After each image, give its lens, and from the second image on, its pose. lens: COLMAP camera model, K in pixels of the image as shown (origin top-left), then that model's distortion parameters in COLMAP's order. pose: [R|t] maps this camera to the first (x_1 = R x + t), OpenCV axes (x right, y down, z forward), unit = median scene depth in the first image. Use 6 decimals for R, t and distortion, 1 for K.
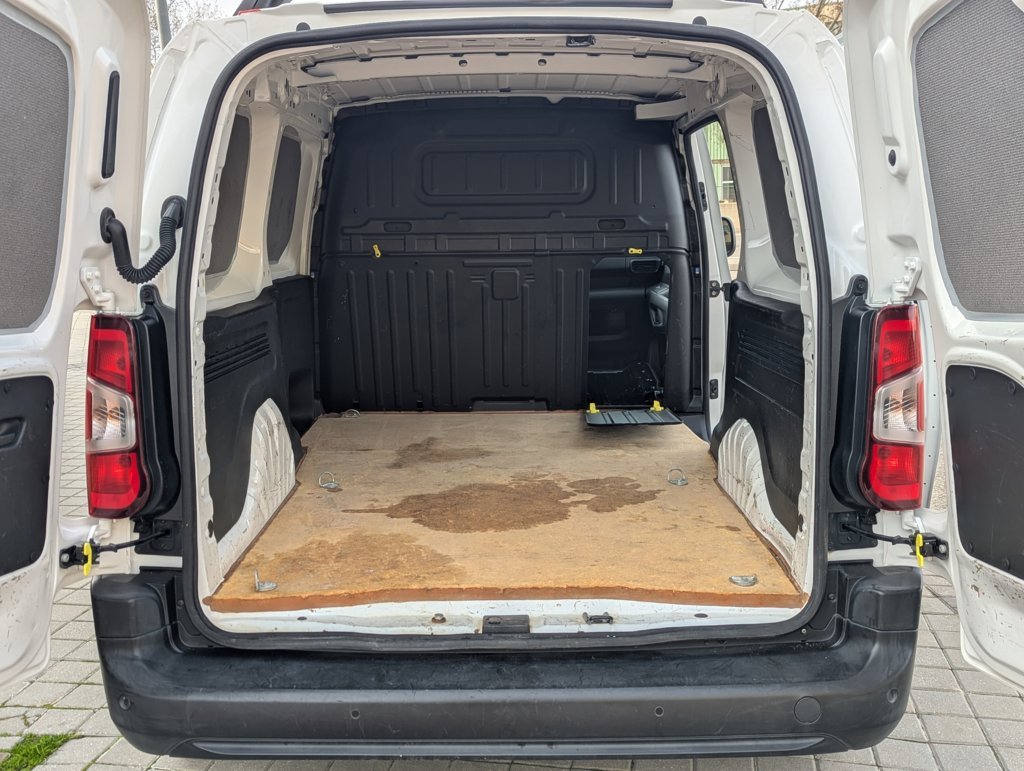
lens RADIAL K [[1130.6, 0, 507.9], [0, 1130.6, 398.7], [0, 0, 1]] dist [0.038750, 0.010868]
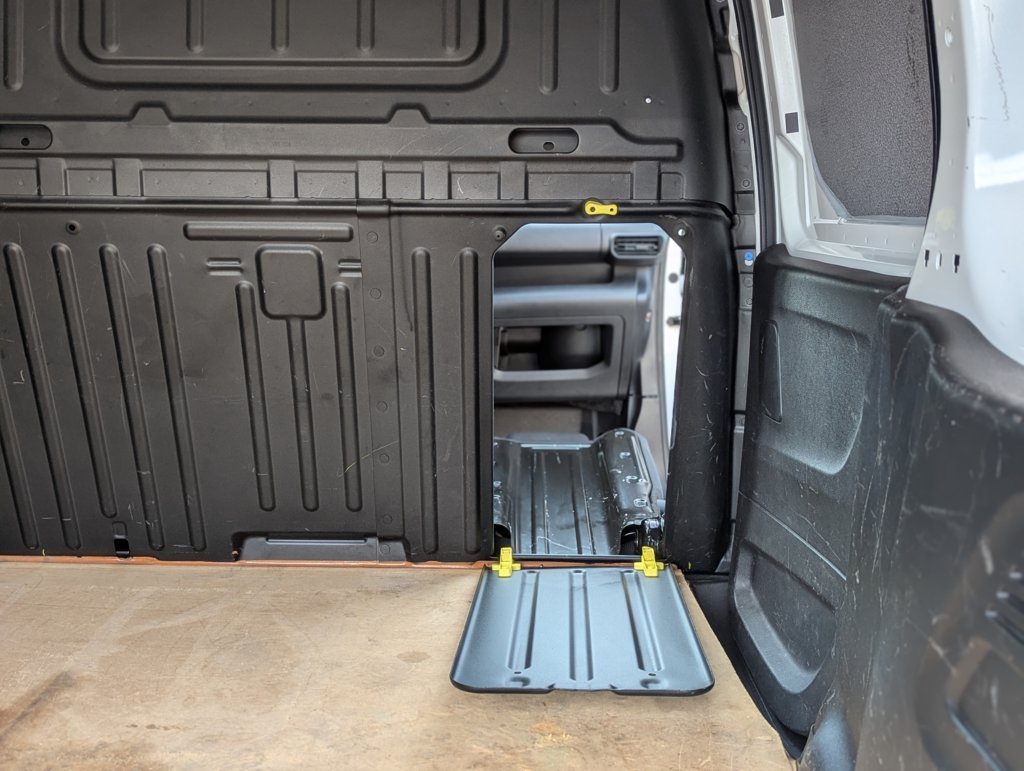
lens RADIAL K [[1097.9, 0, 514.0], [0, 1097.9, 413.5], [0, 0, 1]] dist [0.062791, -0.073461]
pose [[0.999538, 0.020466, -0.022468, 0.091042], [-0.019247, 0.998400, 0.053168, -0.076394], [0.023520, -0.052711, 0.998333, 0.595027]]
